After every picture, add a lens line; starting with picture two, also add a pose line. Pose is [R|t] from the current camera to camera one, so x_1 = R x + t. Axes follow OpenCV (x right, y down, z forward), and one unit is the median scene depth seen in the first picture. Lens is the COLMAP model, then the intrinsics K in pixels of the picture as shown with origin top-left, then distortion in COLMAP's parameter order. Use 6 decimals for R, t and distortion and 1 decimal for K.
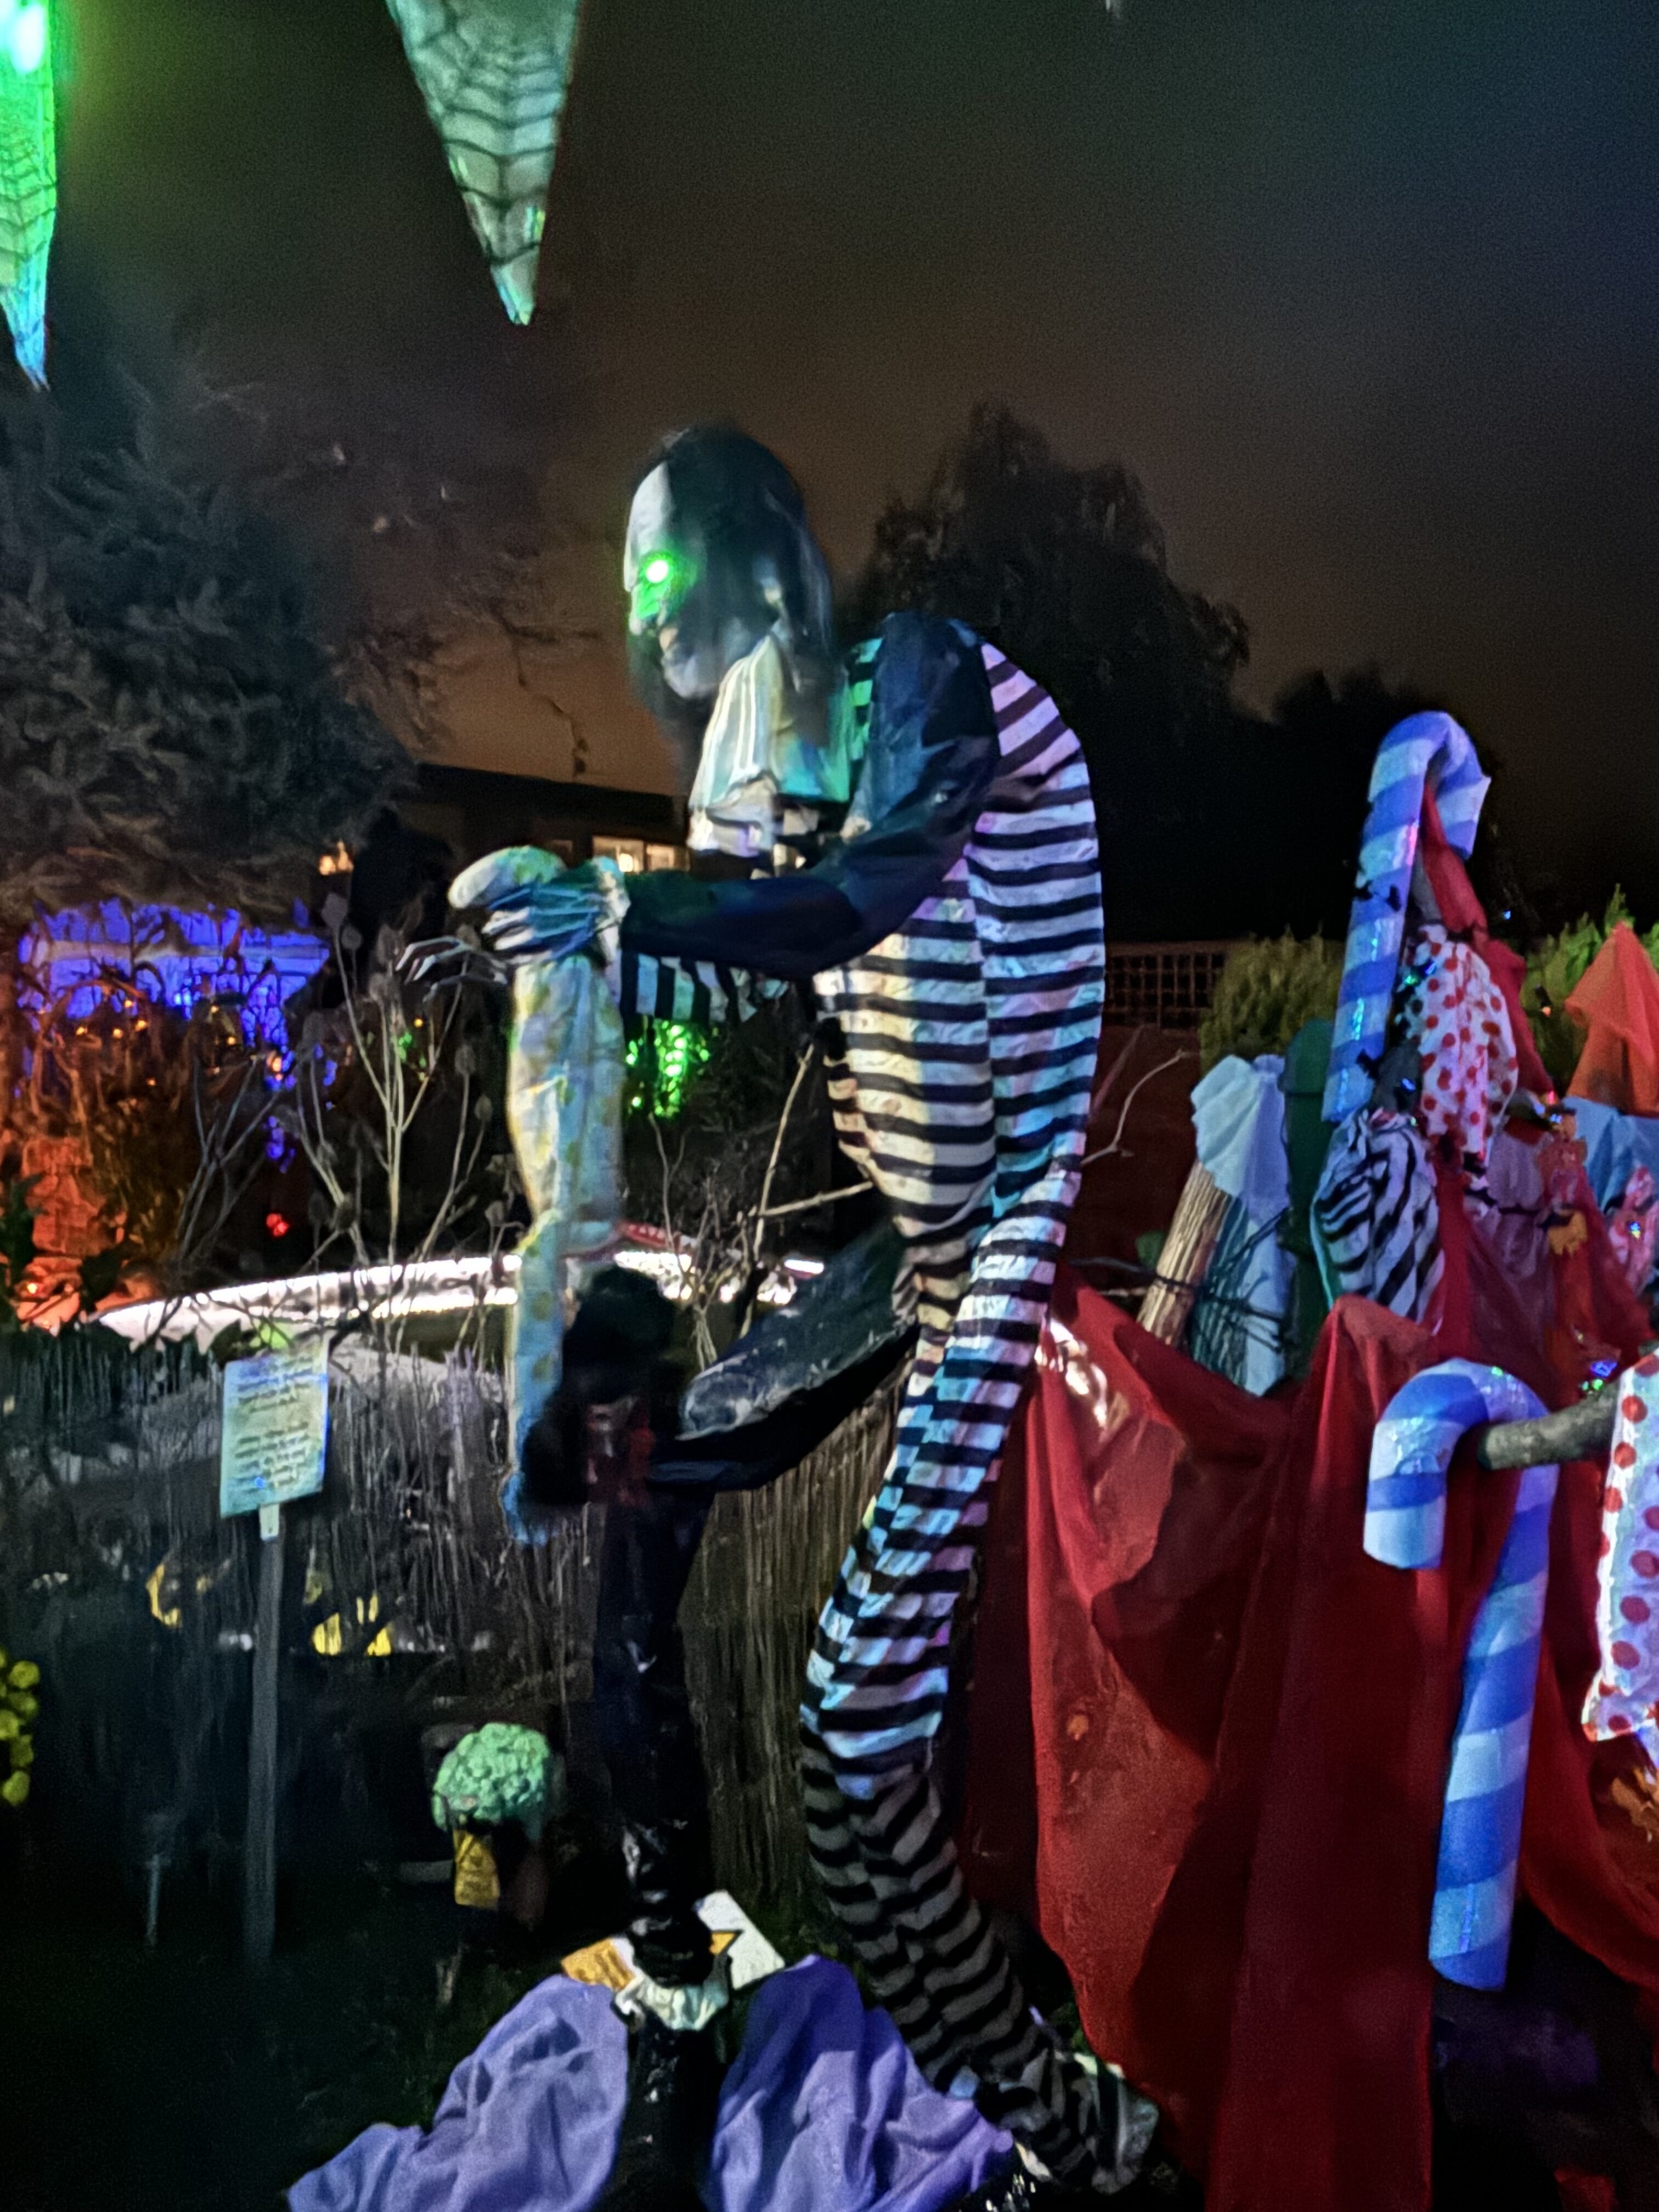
lens RADIAL K [[1345.4, 0, 827.1], [0, 1345.4, 1079.3], [0, 0, 1]] dist [0.045447, -0.080170]
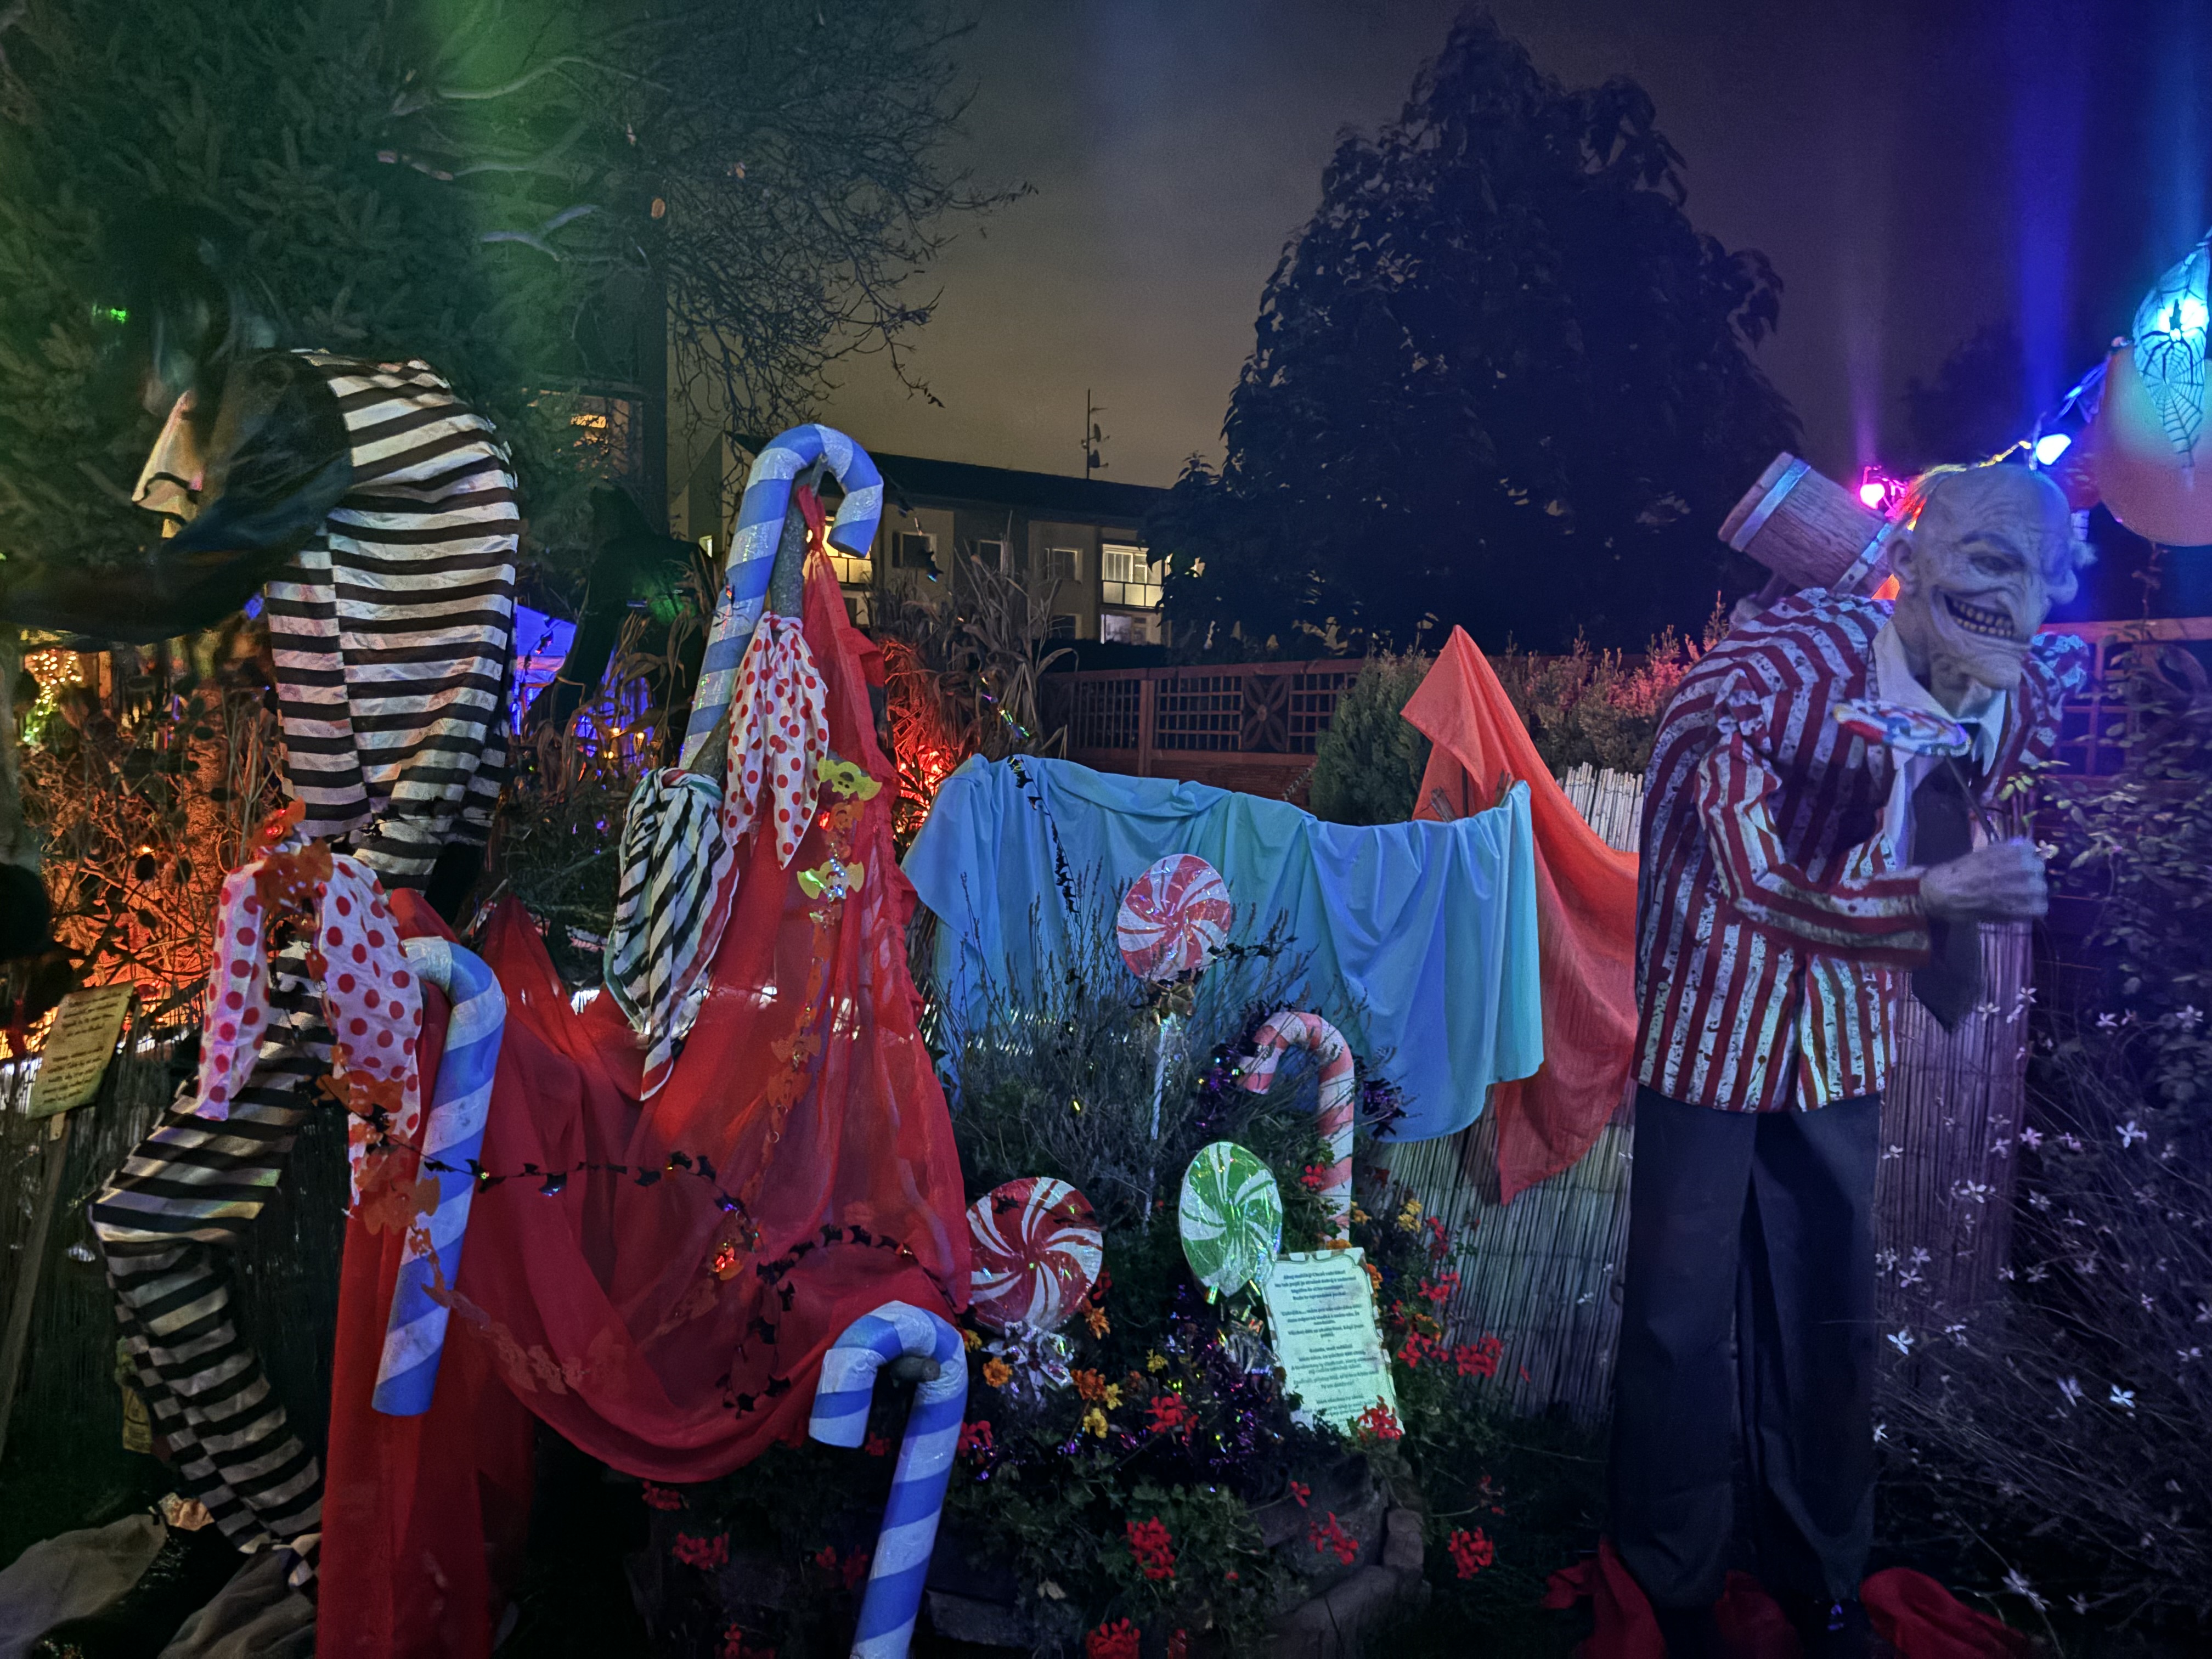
lens RADIAL K [[1636.8, 0, 1106.0], [0, 1636.8, 829.5], [0, 0, 1]] dist [0.043424, -0.038852]
pose [[0.981094, 0.033184, -0.190666, 1.053051], [-0.034145, 0.999415, -0.001758, 0.064467], [0.190496, 0.008235, 0.981653, -0.319994]]
